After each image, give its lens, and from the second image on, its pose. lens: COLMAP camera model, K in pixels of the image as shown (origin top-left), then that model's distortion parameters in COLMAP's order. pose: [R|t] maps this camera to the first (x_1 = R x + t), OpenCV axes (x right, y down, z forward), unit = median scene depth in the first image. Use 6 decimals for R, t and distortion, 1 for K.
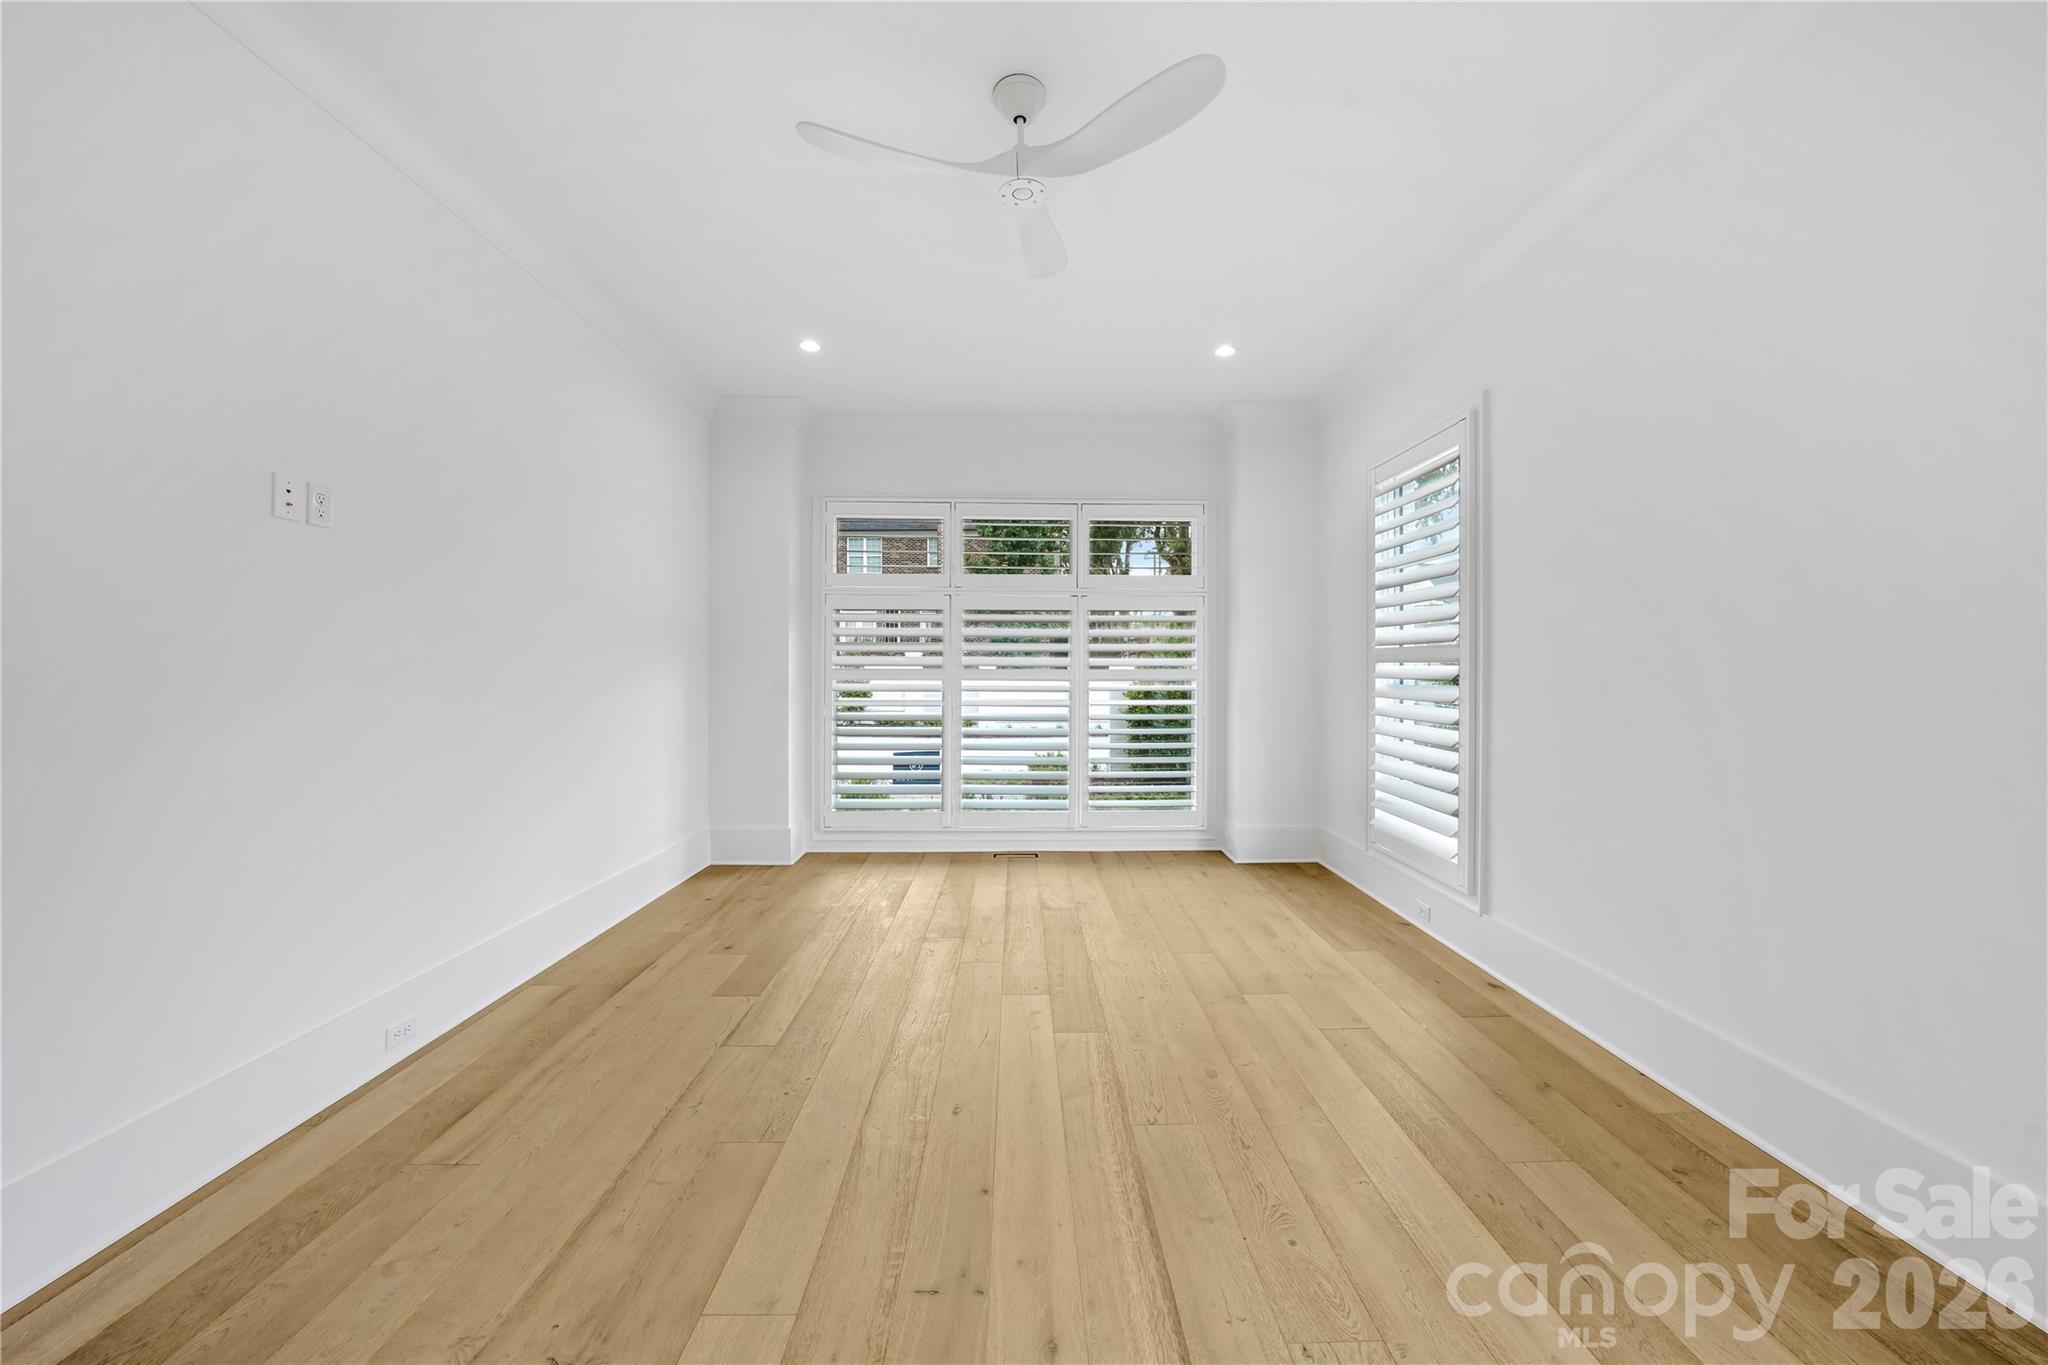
lens RADIAL K [[748.7, 0, 1027.2], [0, 748.7, 678.5], [0, 0, 1]] dist [-0.001587, -0.000096]
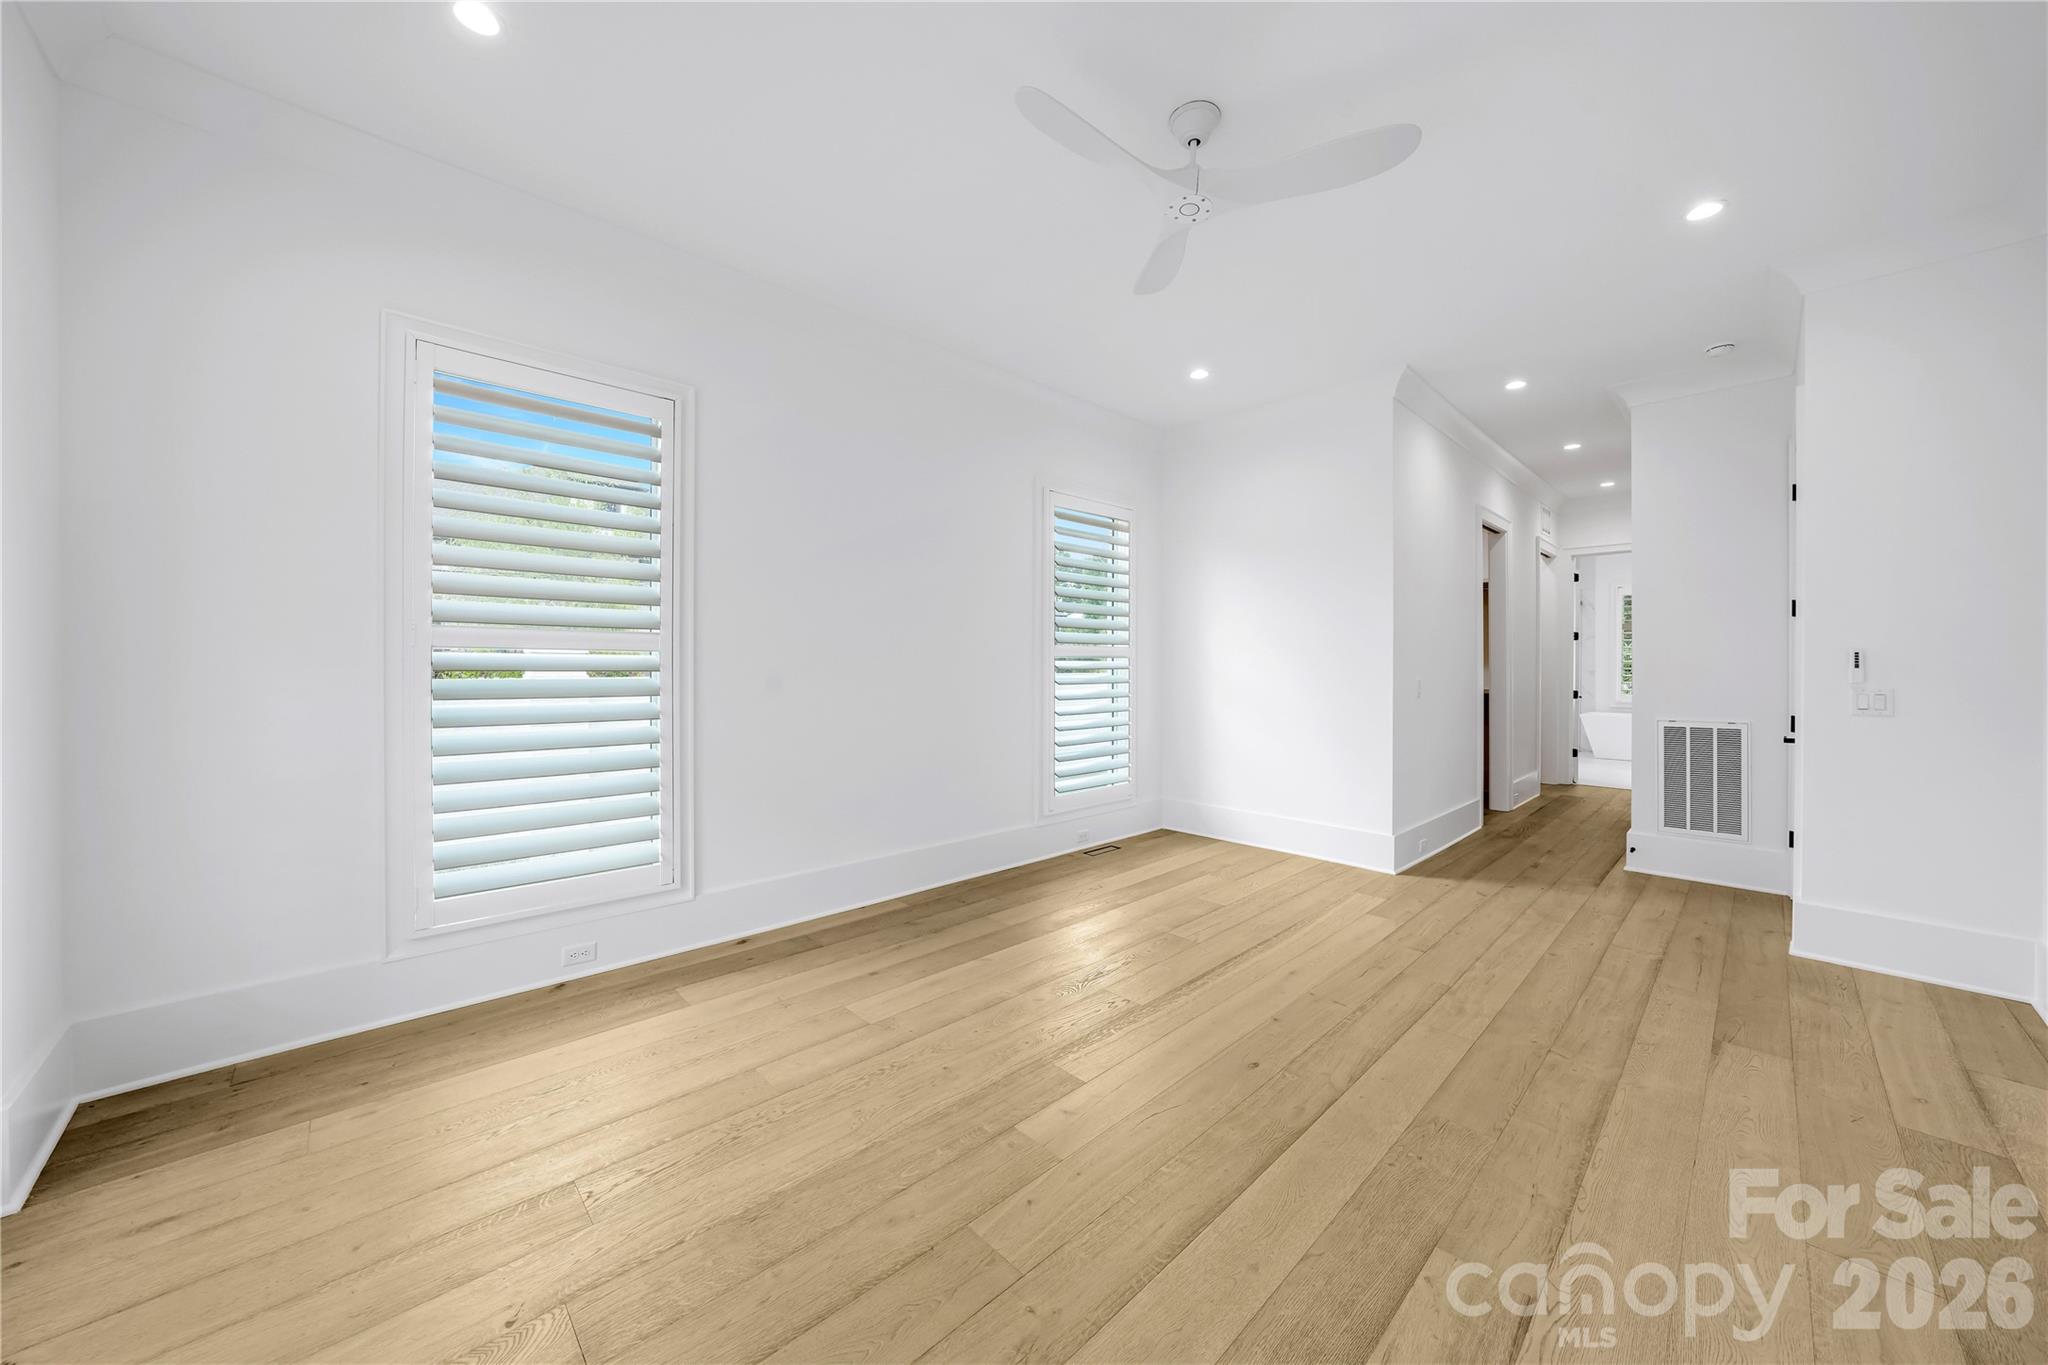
lens RADIAL K [[748.7, 0, 1027.6], [0, 748.7, 671.0], [0, 0, 1]] dist [-0.001587, -0.000096]
pose [[-0.695565, -0.011268, 0.718375, -0.644975], [-0.002358, 0.999907, 0.013400, -0.015073], [-0.718460, 0.007627, -0.695527, 1.996861]]
